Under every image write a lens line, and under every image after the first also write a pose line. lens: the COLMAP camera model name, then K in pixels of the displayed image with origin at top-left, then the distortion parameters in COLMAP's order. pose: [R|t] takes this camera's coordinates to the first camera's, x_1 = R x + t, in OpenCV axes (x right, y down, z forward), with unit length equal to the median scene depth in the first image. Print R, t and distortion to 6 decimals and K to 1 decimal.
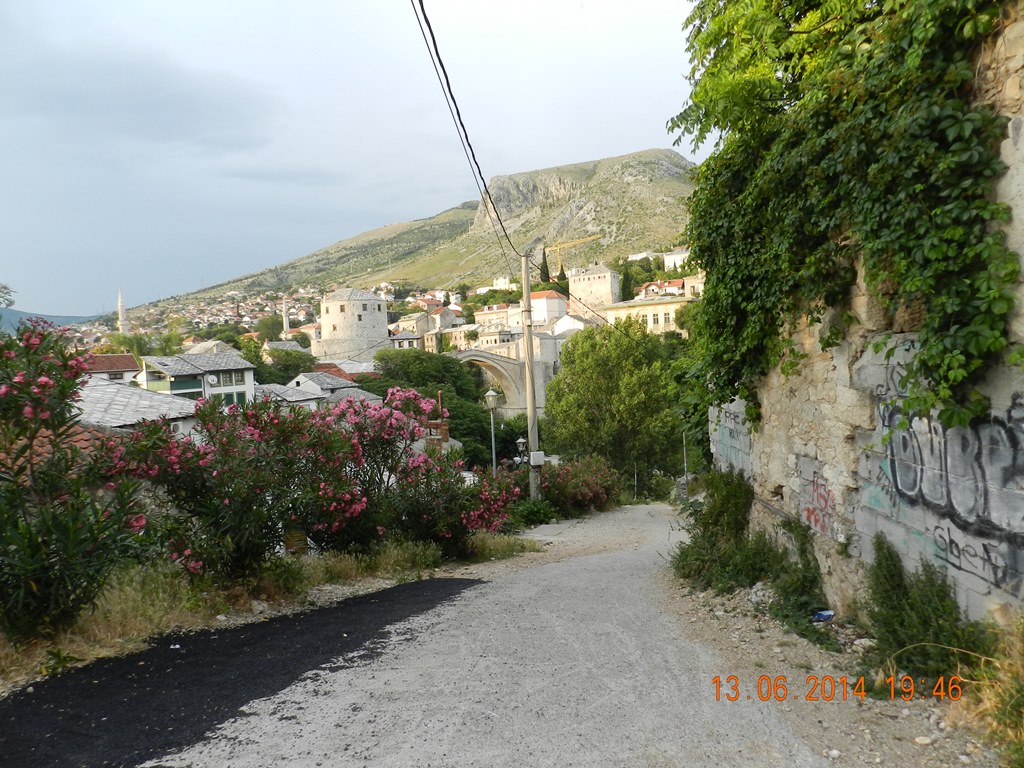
lens RADIAL K [[693.7, 0, 511.0], [0, 693.7, 385.2], [0, 0, 1]] dist [0.015056, -0.005039]
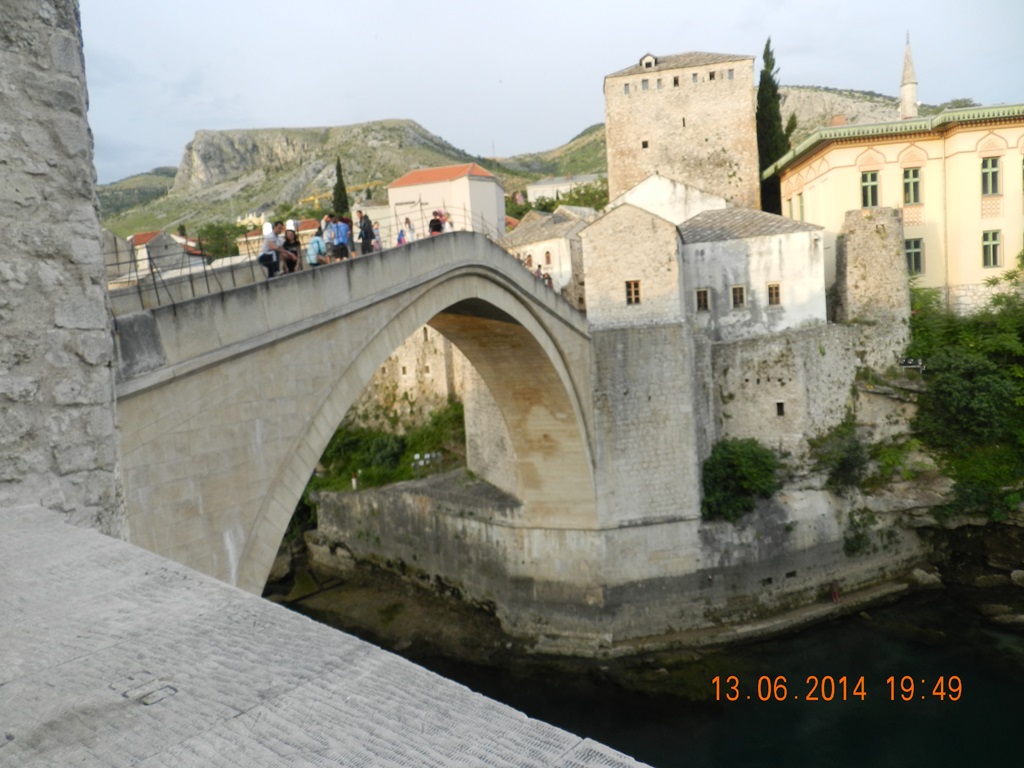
lens RADIAL K [[693.7, 0, 515.0], [0, 693.7, 381.5], [0, 0, 1]] dist [0.015056, -0.005039]
pose [[0.919903, -0.035046, 0.390576, -0.015118], [0.033856, 0.999377, 0.009934, -0.002891], [-0.390681, 0.004085, 0.920517, 0.121091]]
